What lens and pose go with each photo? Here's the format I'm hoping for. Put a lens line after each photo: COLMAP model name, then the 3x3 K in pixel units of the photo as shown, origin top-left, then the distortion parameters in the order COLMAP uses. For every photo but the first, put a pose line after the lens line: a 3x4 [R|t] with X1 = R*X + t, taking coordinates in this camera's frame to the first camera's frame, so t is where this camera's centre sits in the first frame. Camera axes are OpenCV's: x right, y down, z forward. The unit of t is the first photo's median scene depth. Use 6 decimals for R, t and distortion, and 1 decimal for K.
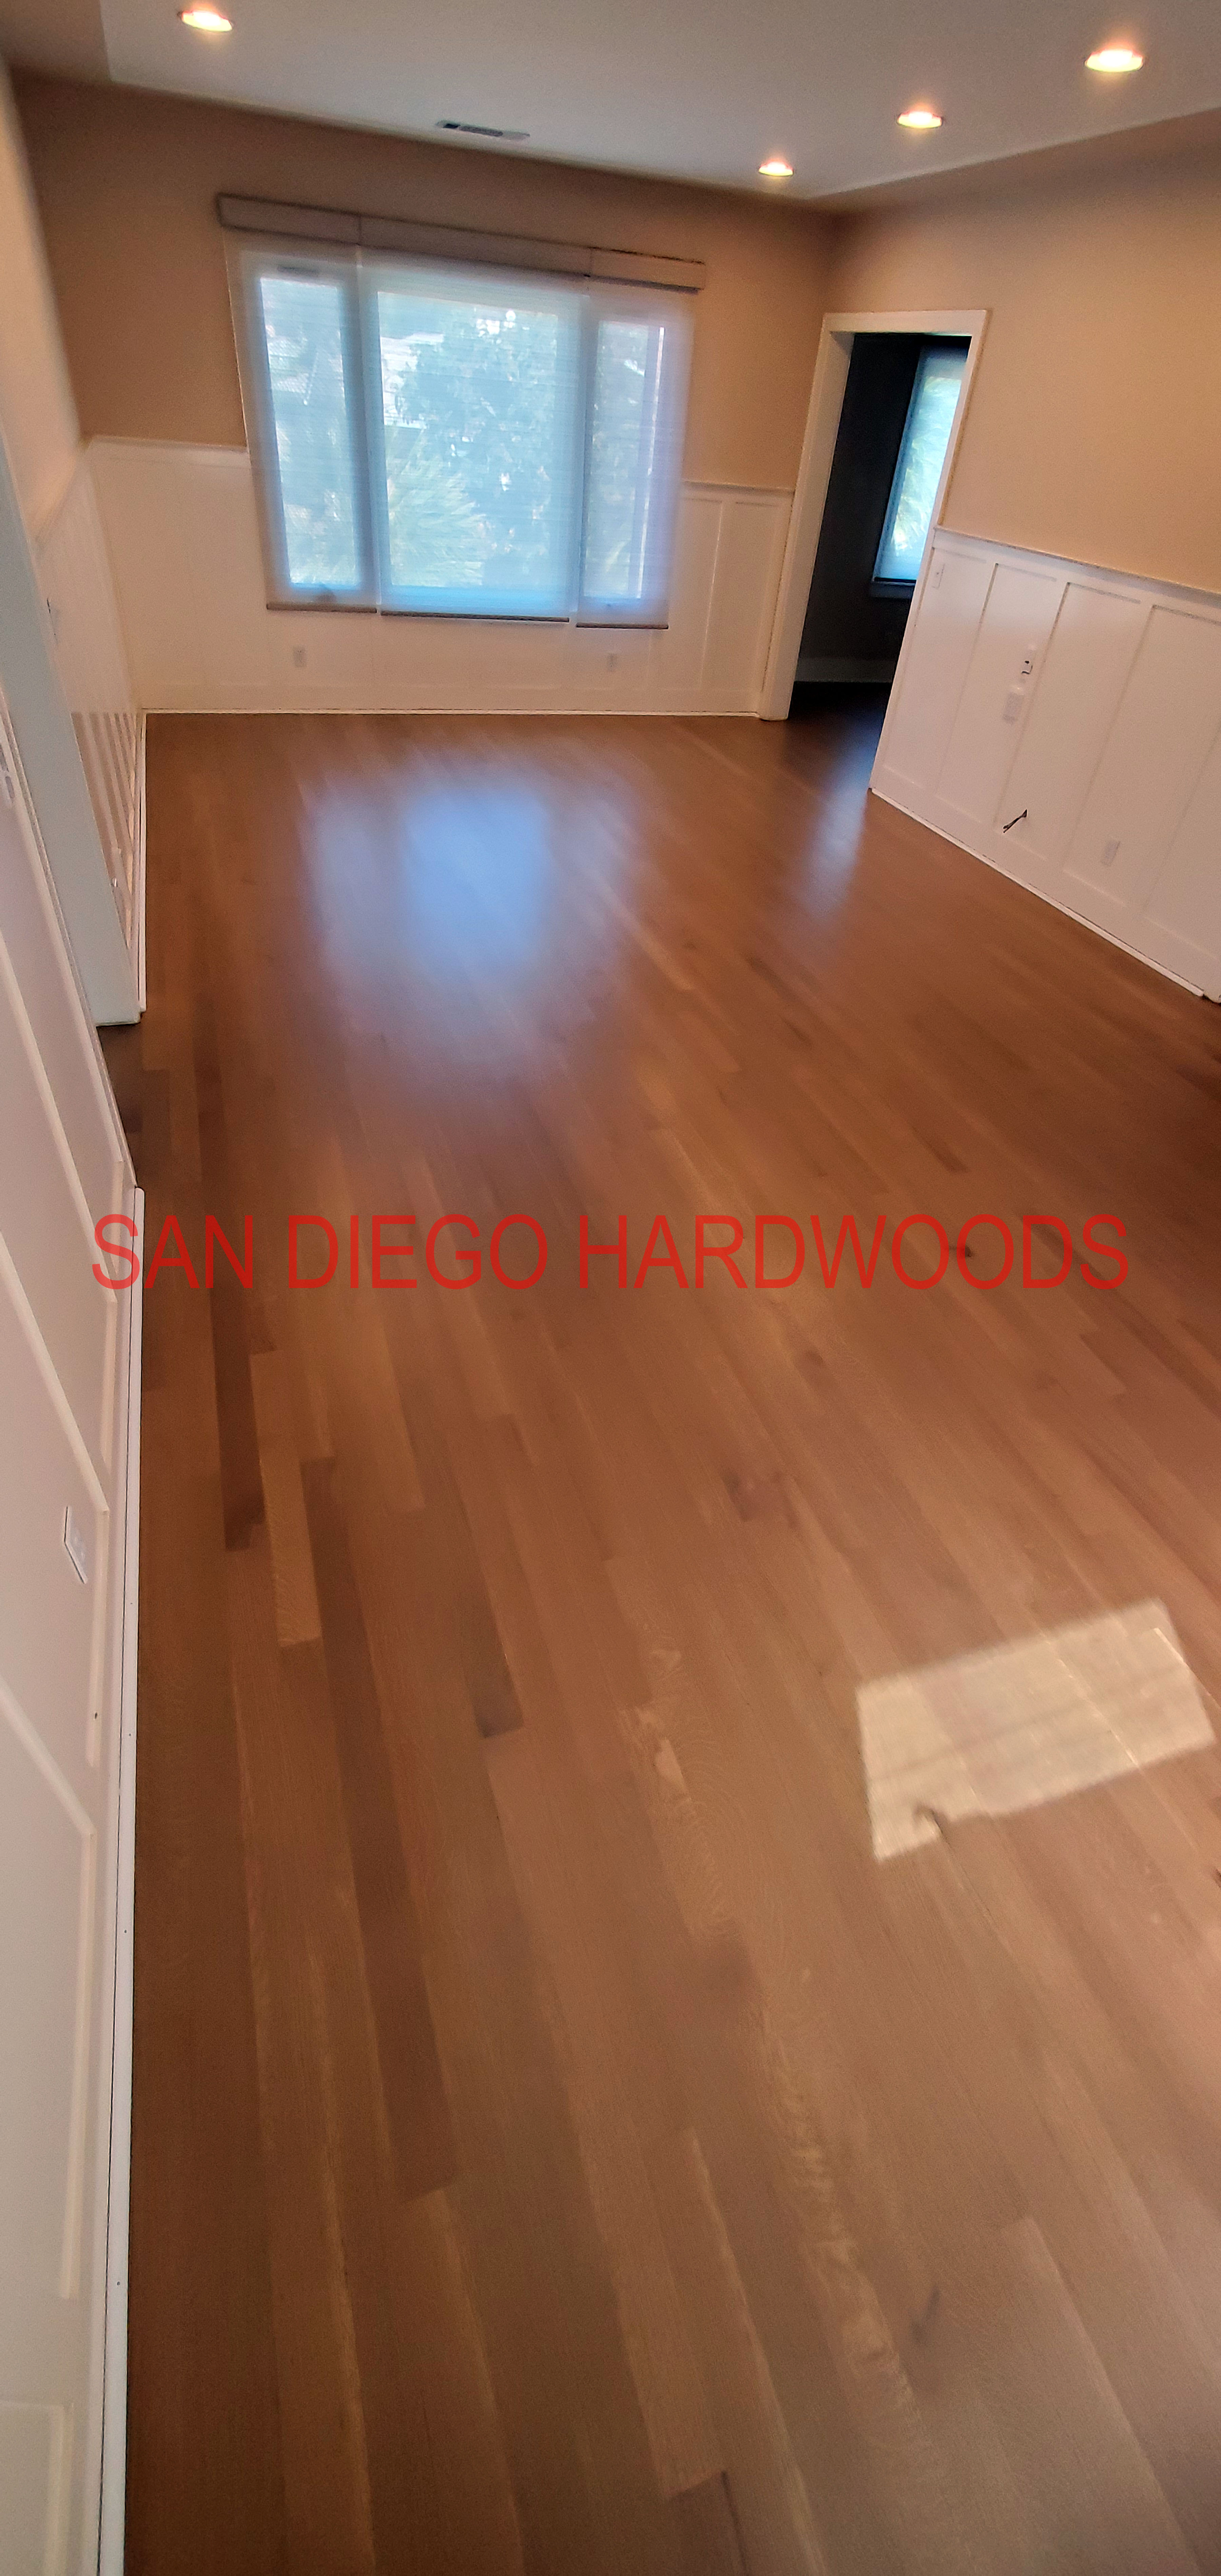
lens RADIAL K [[1023.3, 0, 608.5], [0, 1023.3, 1286.7], [0, 0, 1]] dist [0.003382, -0.003664]
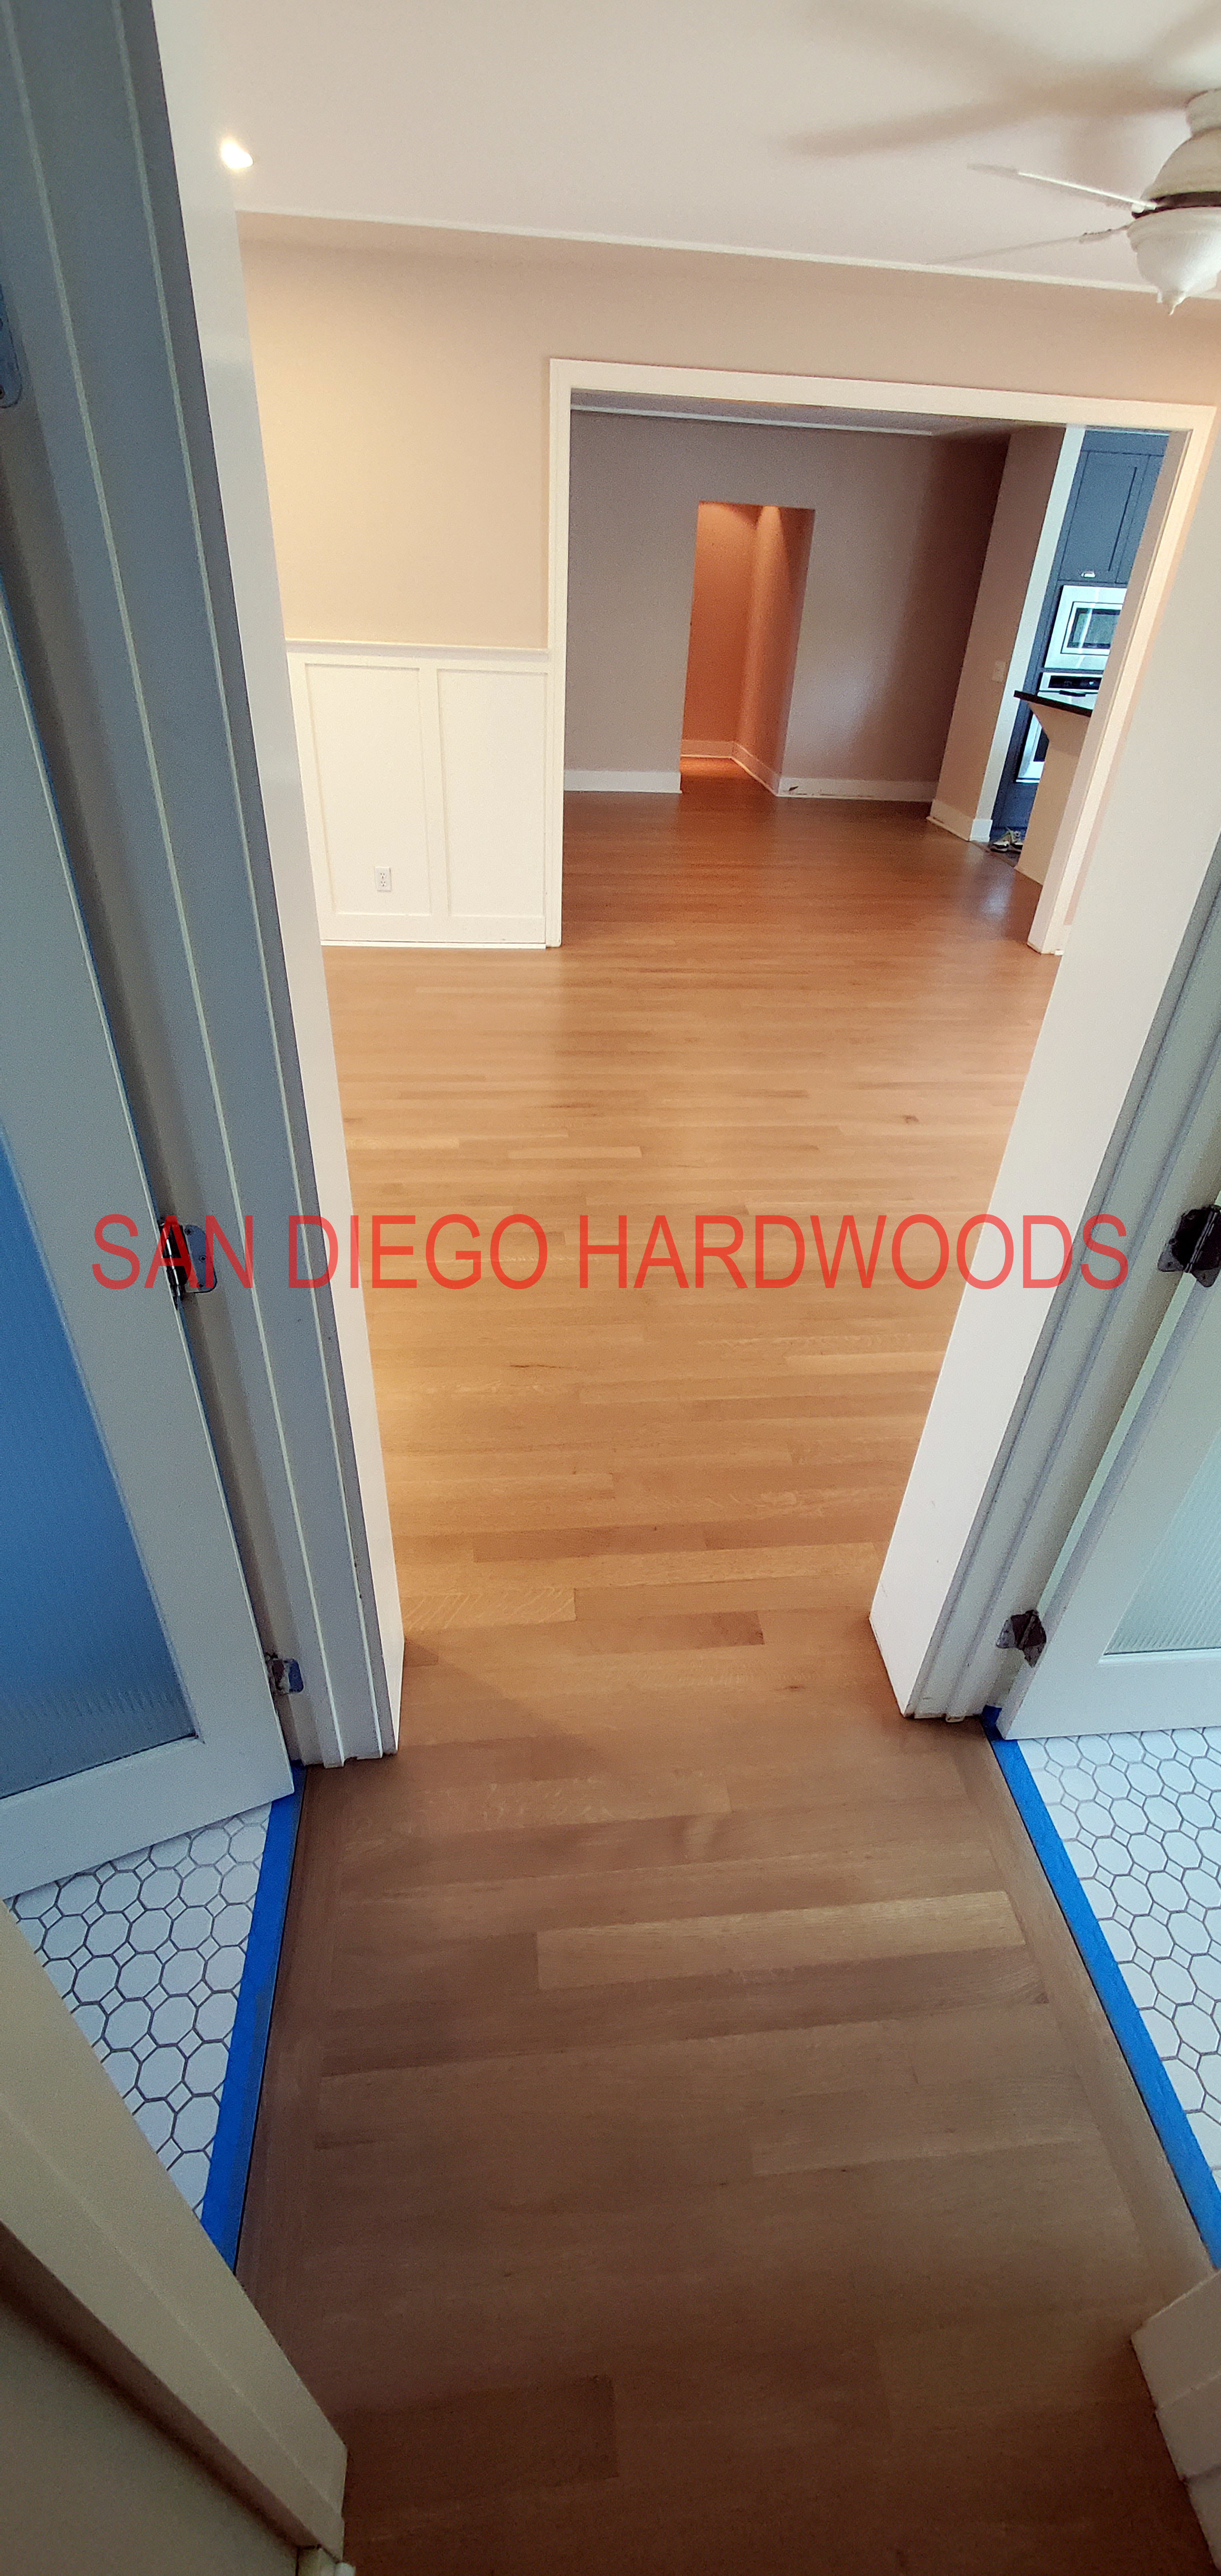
lens RADIAL K [[1023.3, 0, 608.5], [0, 1023.3, 1286.7], [0, 0, 1]] dist [0.003382, -0.003664]
pose [[0.218063, -0.614468, 0.758207, -0.749757], [0.623941, 0.685166, 0.375827, -0.532787], [-0.750431, 0.391122, 0.532801, 0.561695]]
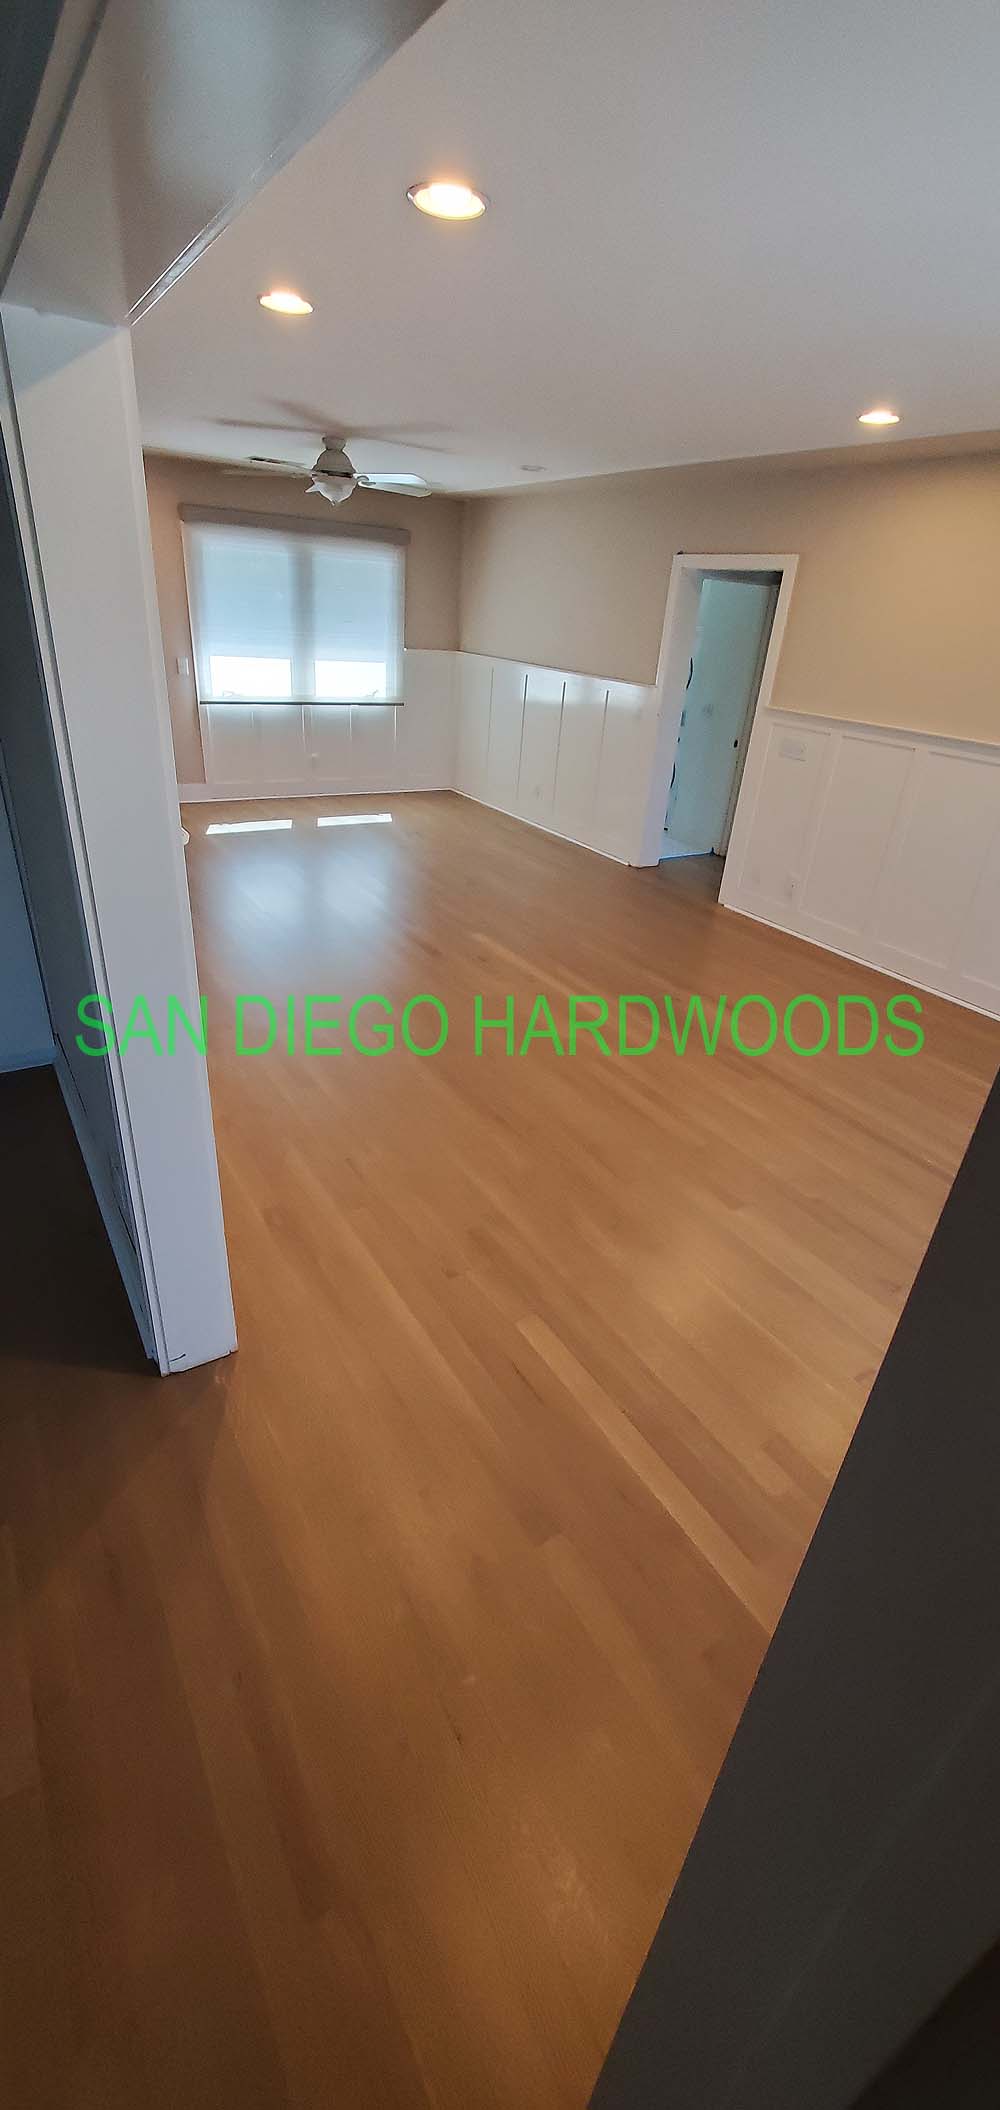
lens RADIAL K [[838.2, 0, 498.4], [0, 838.2, 1053.9], [0, 0, 1]] dist [0.003382, -0.003664]
pose [[-0.961978, -0.012015, -0.272861, 0.459524], [-0.259201, 0.355077, 0.898184, -1.607604], [0.086095, 0.934760, -0.344691, 1.885761]]
